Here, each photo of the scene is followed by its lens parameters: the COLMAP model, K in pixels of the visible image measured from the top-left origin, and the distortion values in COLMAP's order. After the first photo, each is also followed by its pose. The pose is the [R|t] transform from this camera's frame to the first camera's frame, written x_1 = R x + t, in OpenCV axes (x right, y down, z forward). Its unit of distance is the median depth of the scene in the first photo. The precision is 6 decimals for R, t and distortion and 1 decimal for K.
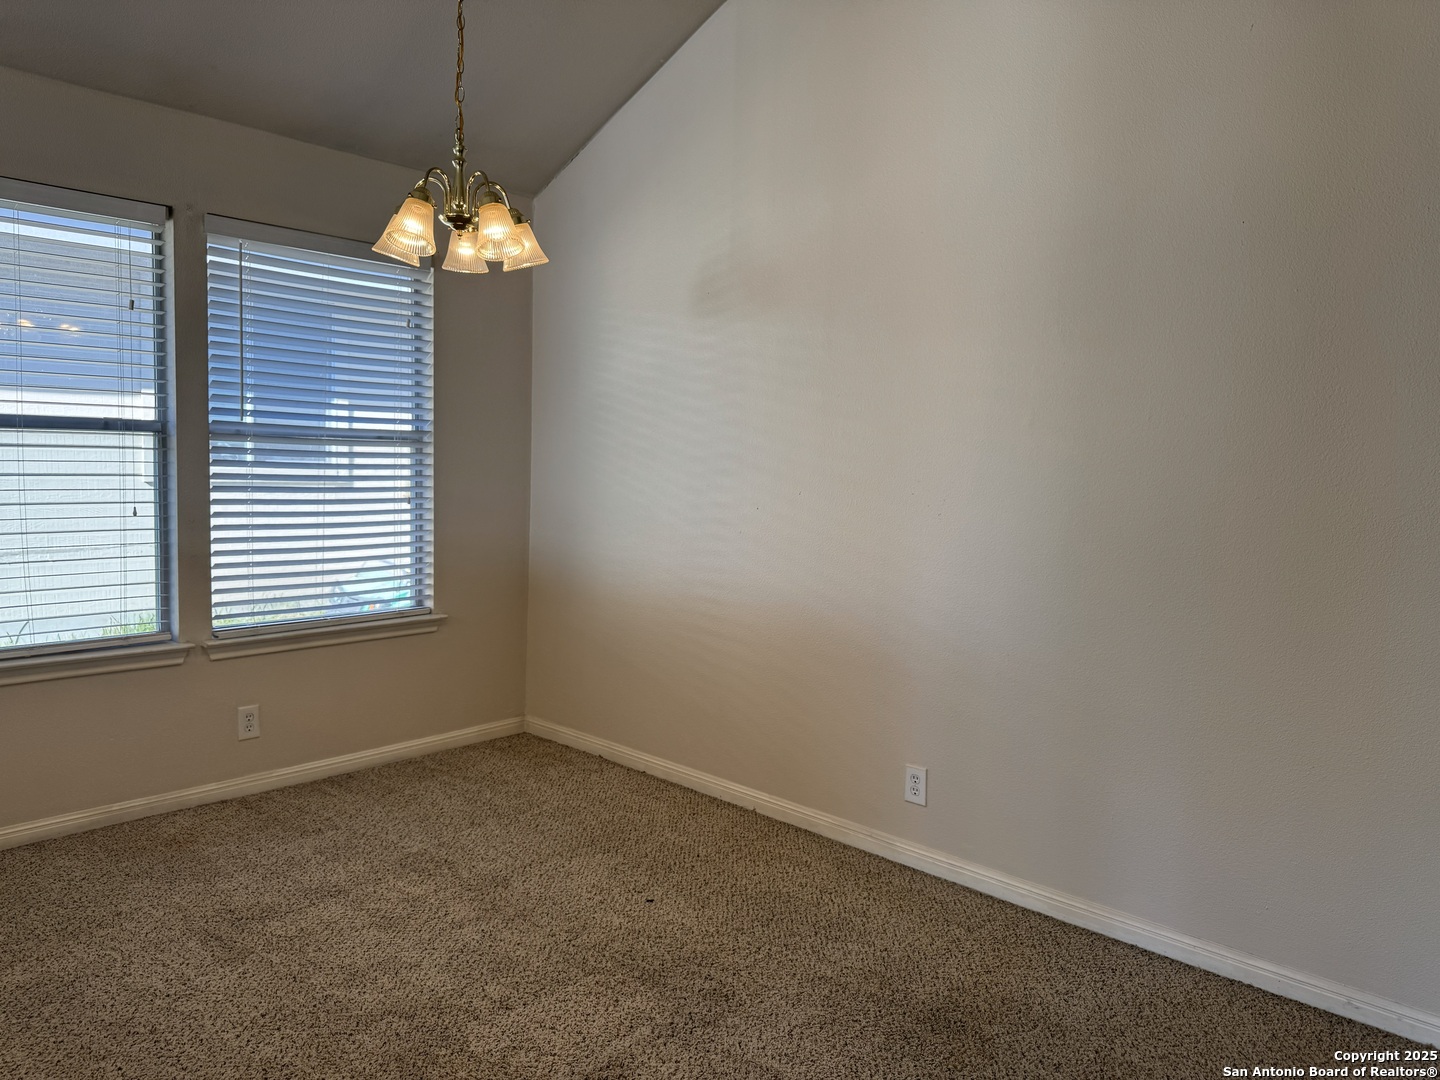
lens RADIAL K [[1008.1, 0, 714.0], [0, 1008.1, 540.9], [0, 0, 1]] dist [0.047619, -0.124665]
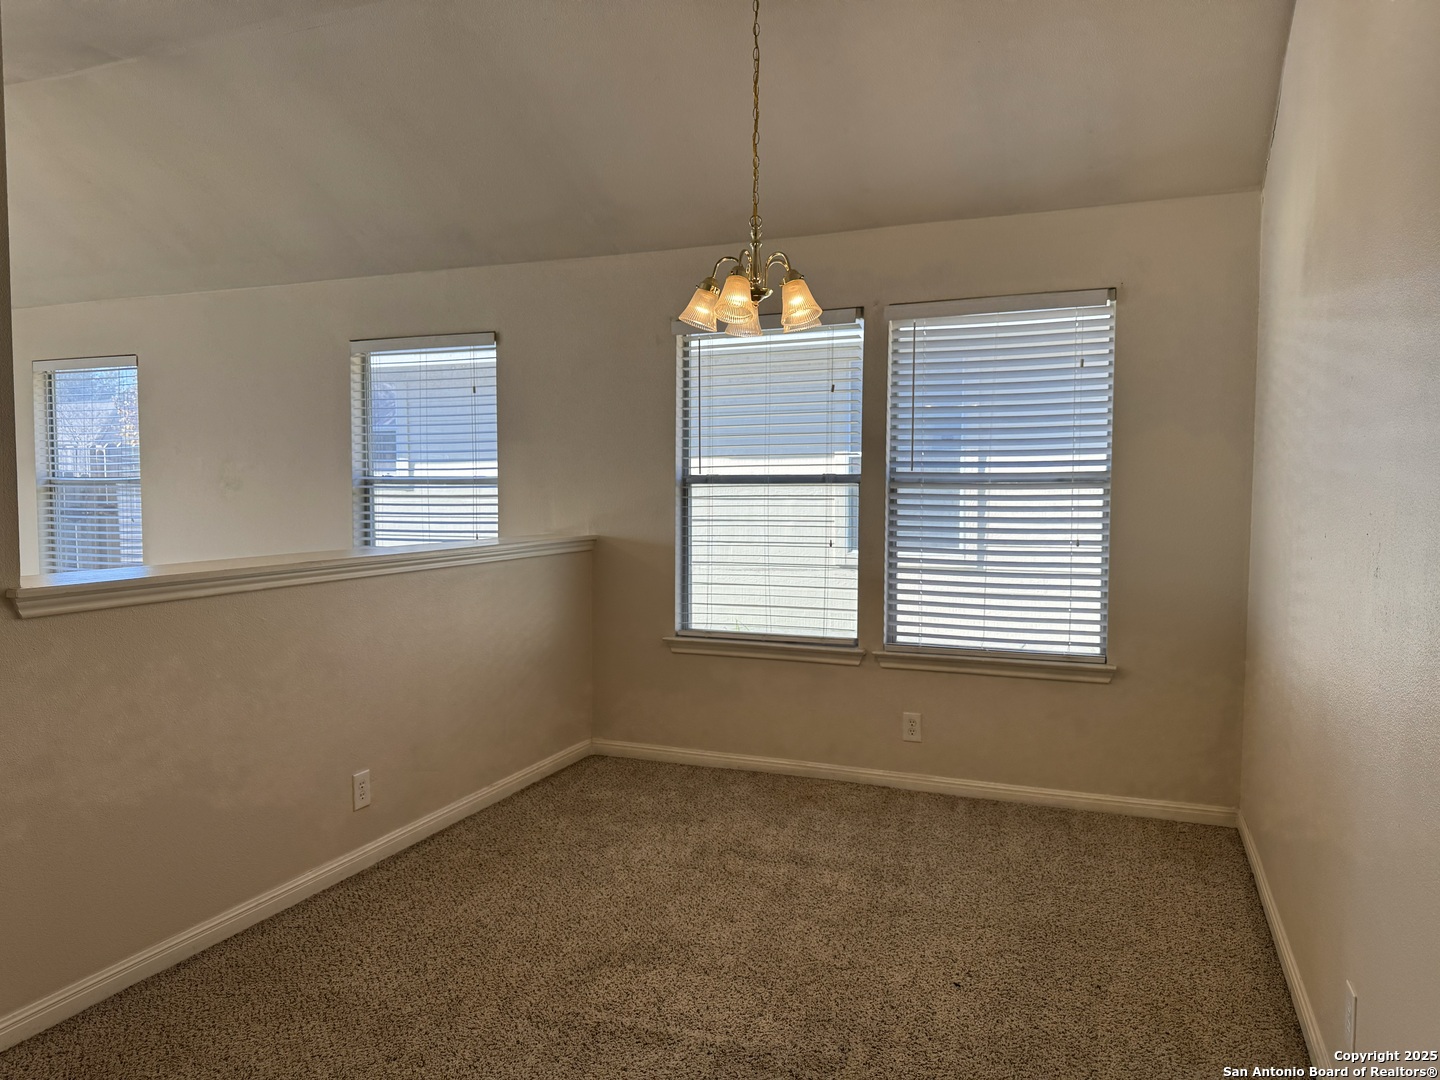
lens RADIAL K [[1008.1, 0, 714.0], [0, 1008.1, 540.9], [0, 0, 1]] dist [0.047619, -0.124665]
pose [[0.313933, 0.015790, -0.949314, 0.586017], [-0.069395, 0.997569, -0.006356, -0.012654], [0.946906, 0.067873, 0.314266, 0.407938]]
